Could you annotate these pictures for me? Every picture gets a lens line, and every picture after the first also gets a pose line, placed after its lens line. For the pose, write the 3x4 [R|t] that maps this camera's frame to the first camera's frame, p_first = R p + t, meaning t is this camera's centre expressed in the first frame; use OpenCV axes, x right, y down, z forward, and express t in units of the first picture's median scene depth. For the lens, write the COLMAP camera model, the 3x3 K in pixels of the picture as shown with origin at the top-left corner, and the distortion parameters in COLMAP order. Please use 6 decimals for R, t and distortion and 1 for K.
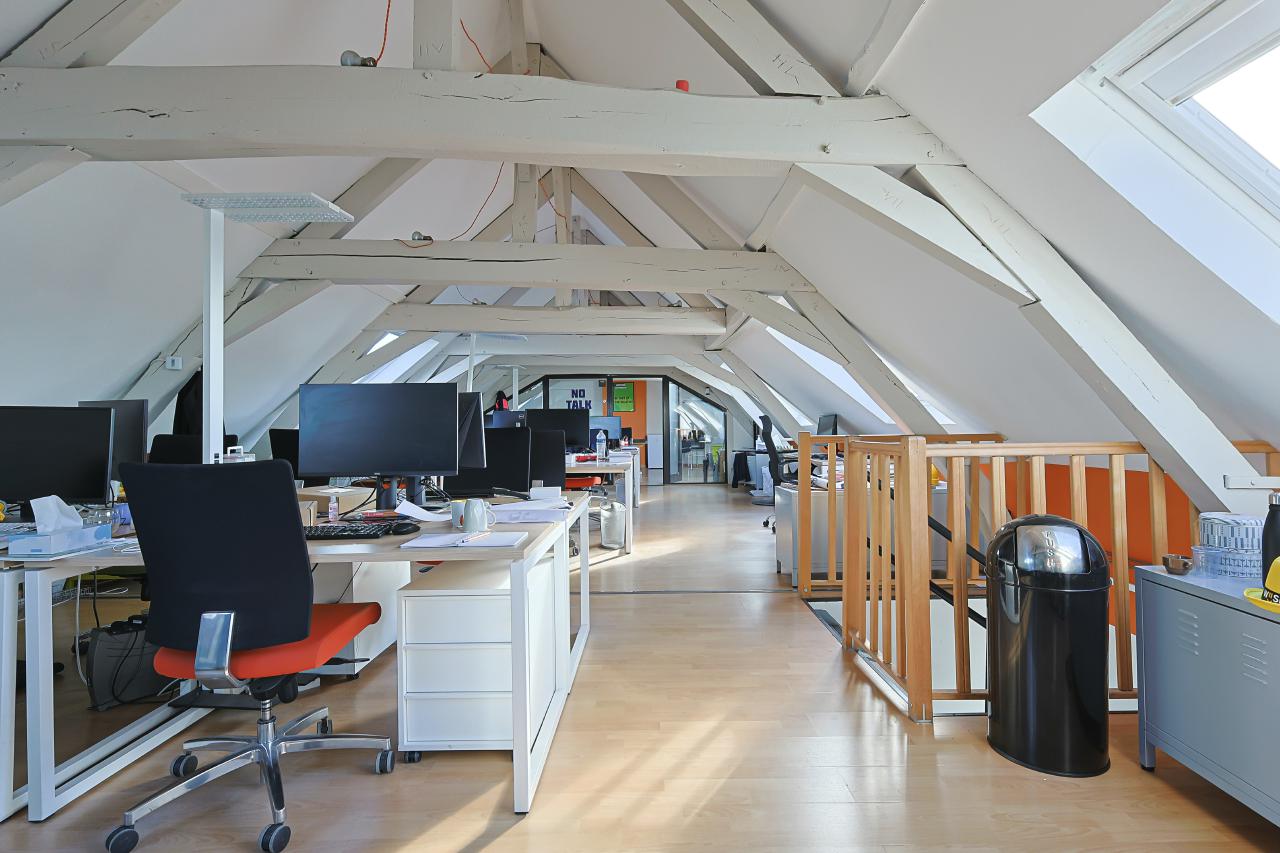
lens RADIAL K [[613.5, 0, 640.0], [0, 613.5, 426.5], [0, 0, 1]] dist [0.000575, 0.000149]
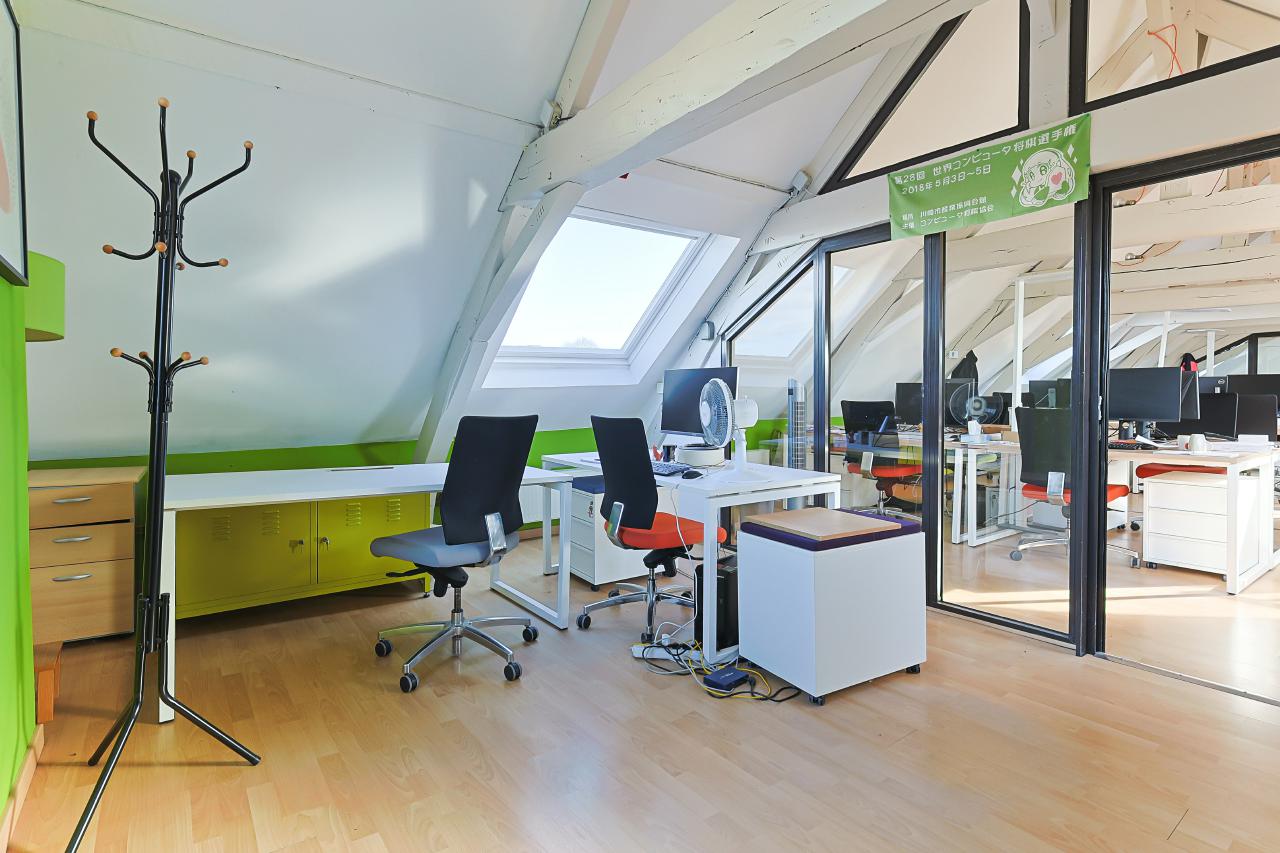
lens RADIAL K [[616.7, 0, 632.2], [0, 616.7, 406.4], [0, 0, 1]] dist [0.000928, 0.000207]
pose [[0.591877, 0.021816, -0.805733, 0.048125], [0.002082, 0.999589, 0.028595, -0.003632], [0.806026, -0.018602, 0.591588, -0.329316]]
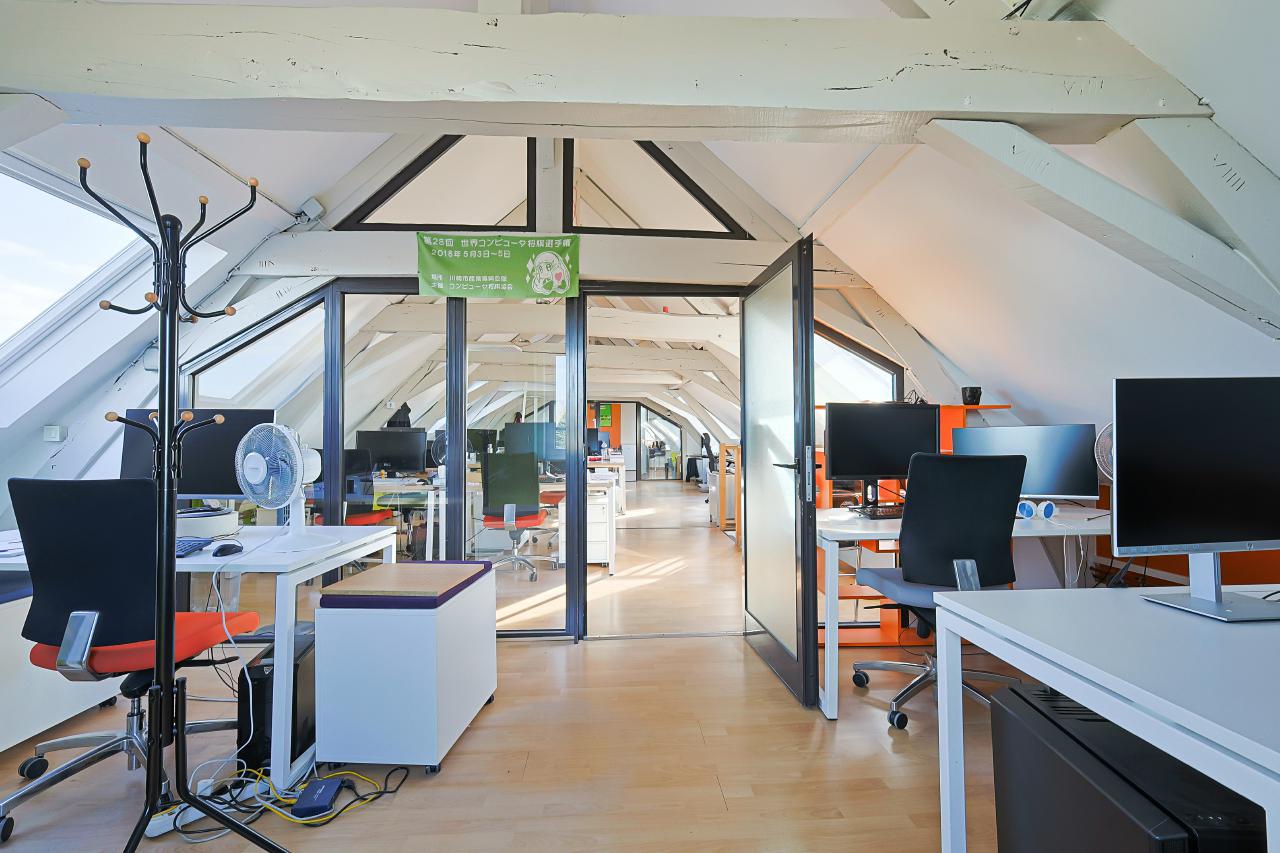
lens RADIAL K [[584.7, 0, 617.9], [0, 584.7, 423.2], [0, 0, 1]] dist [-0.000260, 0.000116]
pose [[0.999483, 0.006368, 0.031506, -0.050947], [-0.005625, 0.999705, -0.023638, -0.004079], [-0.031648, 0.023448, 0.999224, -0.352735]]
